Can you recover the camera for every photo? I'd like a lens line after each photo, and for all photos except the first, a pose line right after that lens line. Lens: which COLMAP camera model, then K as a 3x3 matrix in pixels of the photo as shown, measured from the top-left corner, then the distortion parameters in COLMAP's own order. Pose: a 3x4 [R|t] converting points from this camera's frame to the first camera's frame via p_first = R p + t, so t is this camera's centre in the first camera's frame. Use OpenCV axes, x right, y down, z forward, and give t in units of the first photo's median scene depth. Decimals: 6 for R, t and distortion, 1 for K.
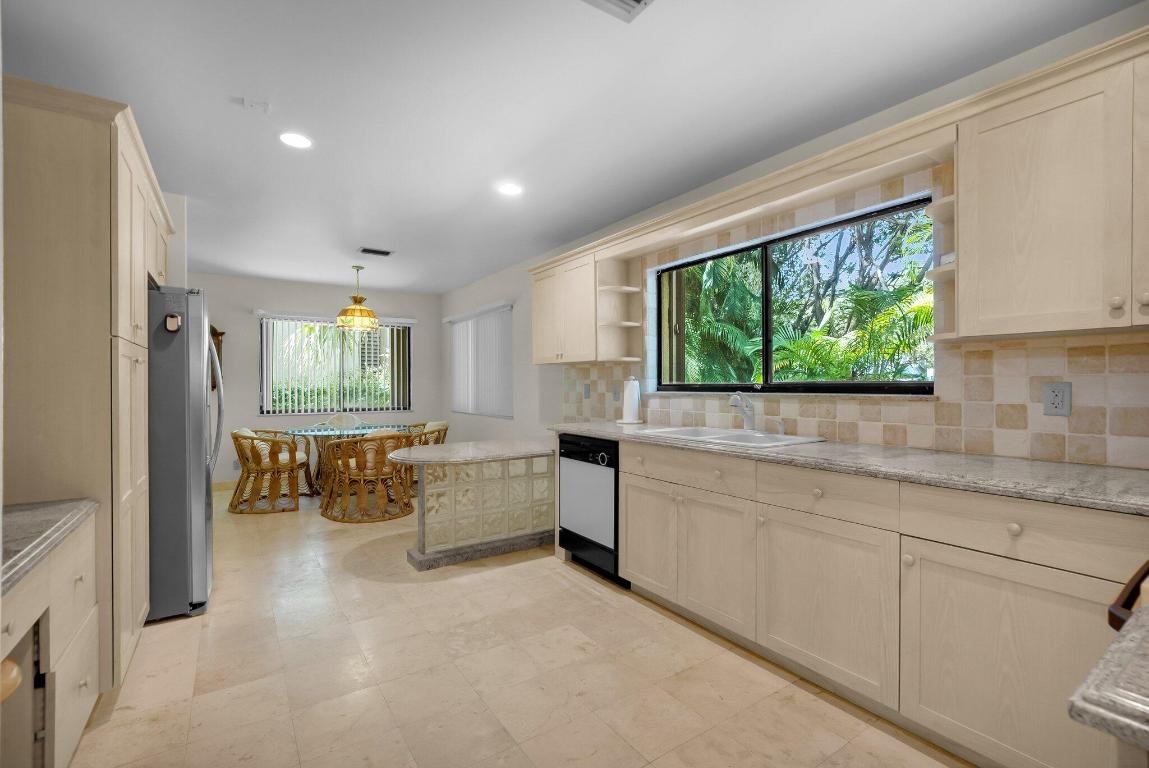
lens RADIAL K [[509.3, 0, 574.5], [0, 509.3, 384.0], [0, 0, 1]] dist [0.000241, 0.000257]
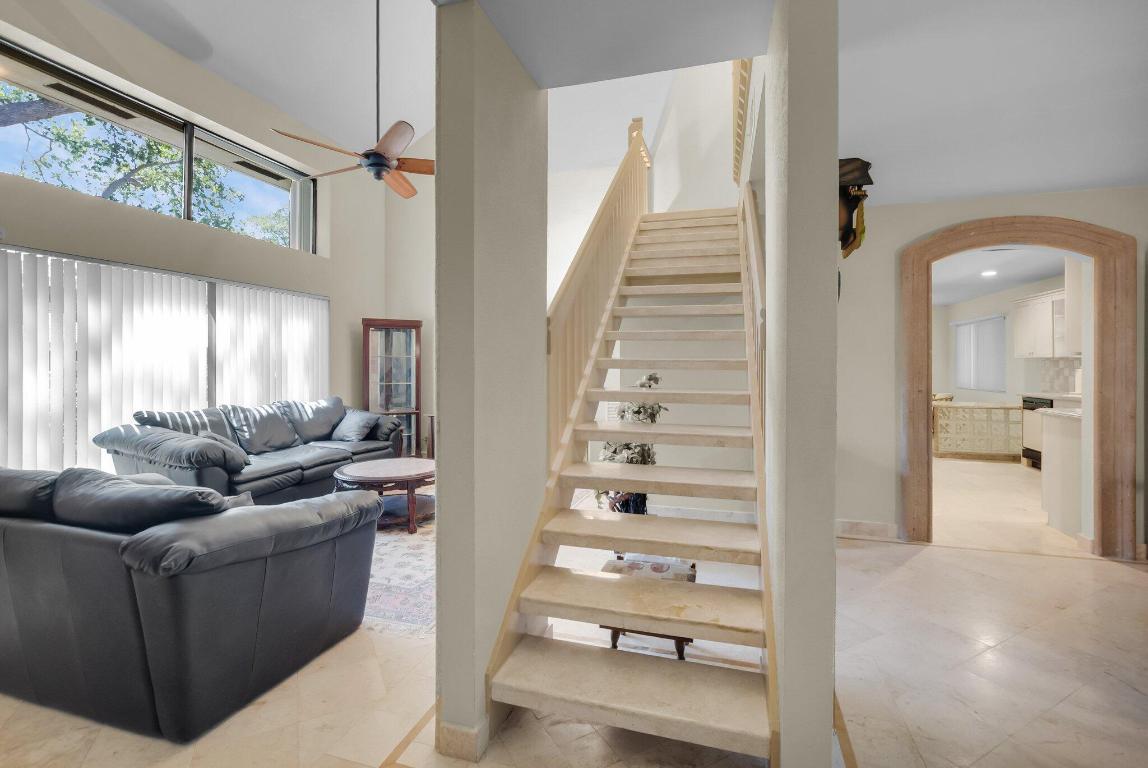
lens RADIAL K [[515.8, 0, 575.4], [0, 515.8, 366.8], [0, 0, 1]] dist [-0.002308, -0.000378]
pose [[0.634645, 0.006111, -0.772780, 0.379104], [-0.002291, 0.999979, 0.006026, -0.020373], [0.772800, -0.002054, 0.634646, -1.442302]]
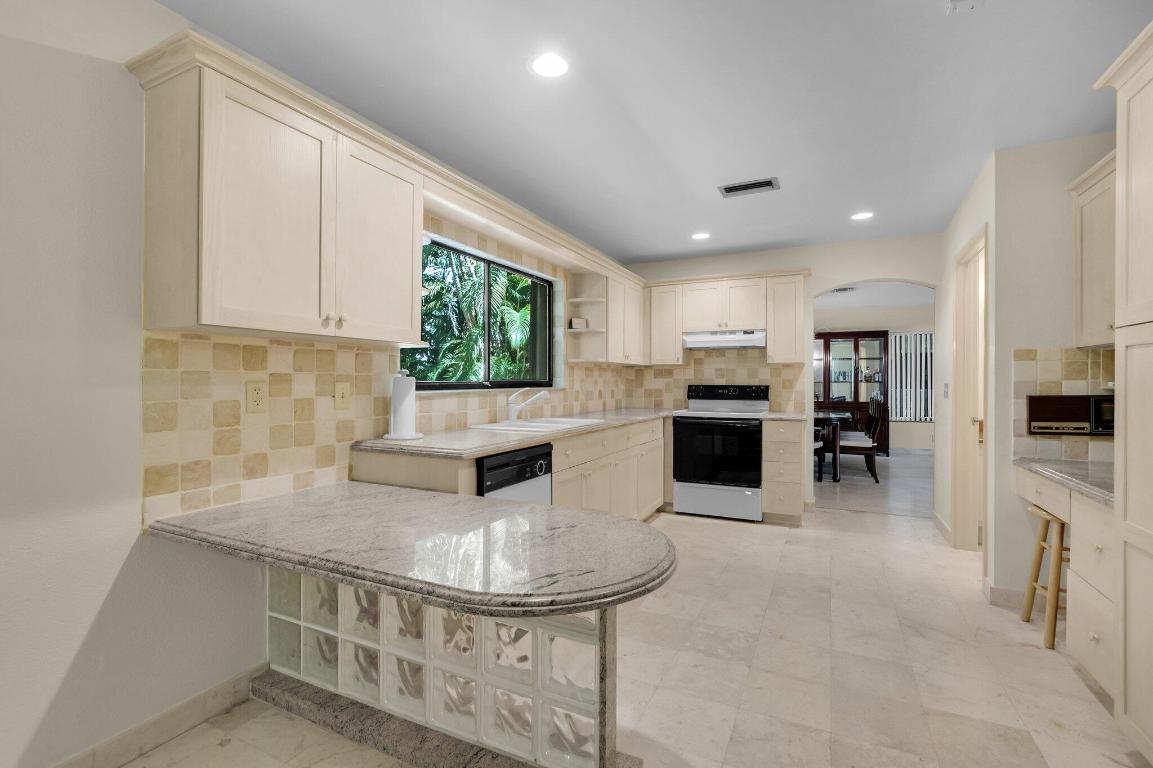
lens RADIAL K [[515.0, 0, 576.5], [0, 515.0, 384.0], [0, 0, 1]] dist [0.000266, -0.000016]
pose [[-0.505805, -0.000792, 0.862647, -0.625097], [0.000754, 0.999999, 0.001360, 0.002812], [-0.862647, 0.001339, -0.505804, 1.189033]]
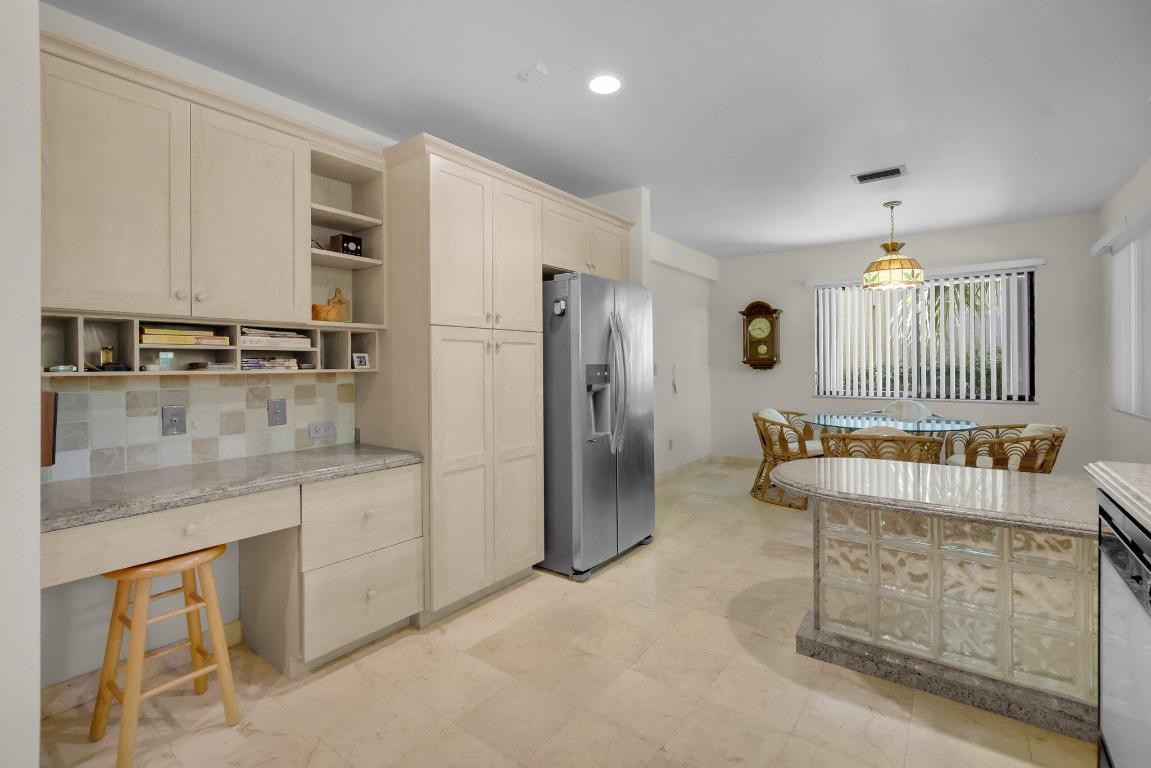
lens RADIAL K [[521.0, 0, 574.4], [0, 521.0, 362.9], [0, 0, 1]] dist [-0.002730, -0.000471]
pose [[0.327660, -0.001168, -0.944795, 0.207675], [0.005433, 0.999985, 0.000648, -0.000420], [0.944780, -0.005345, 0.327662, 0.476595]]
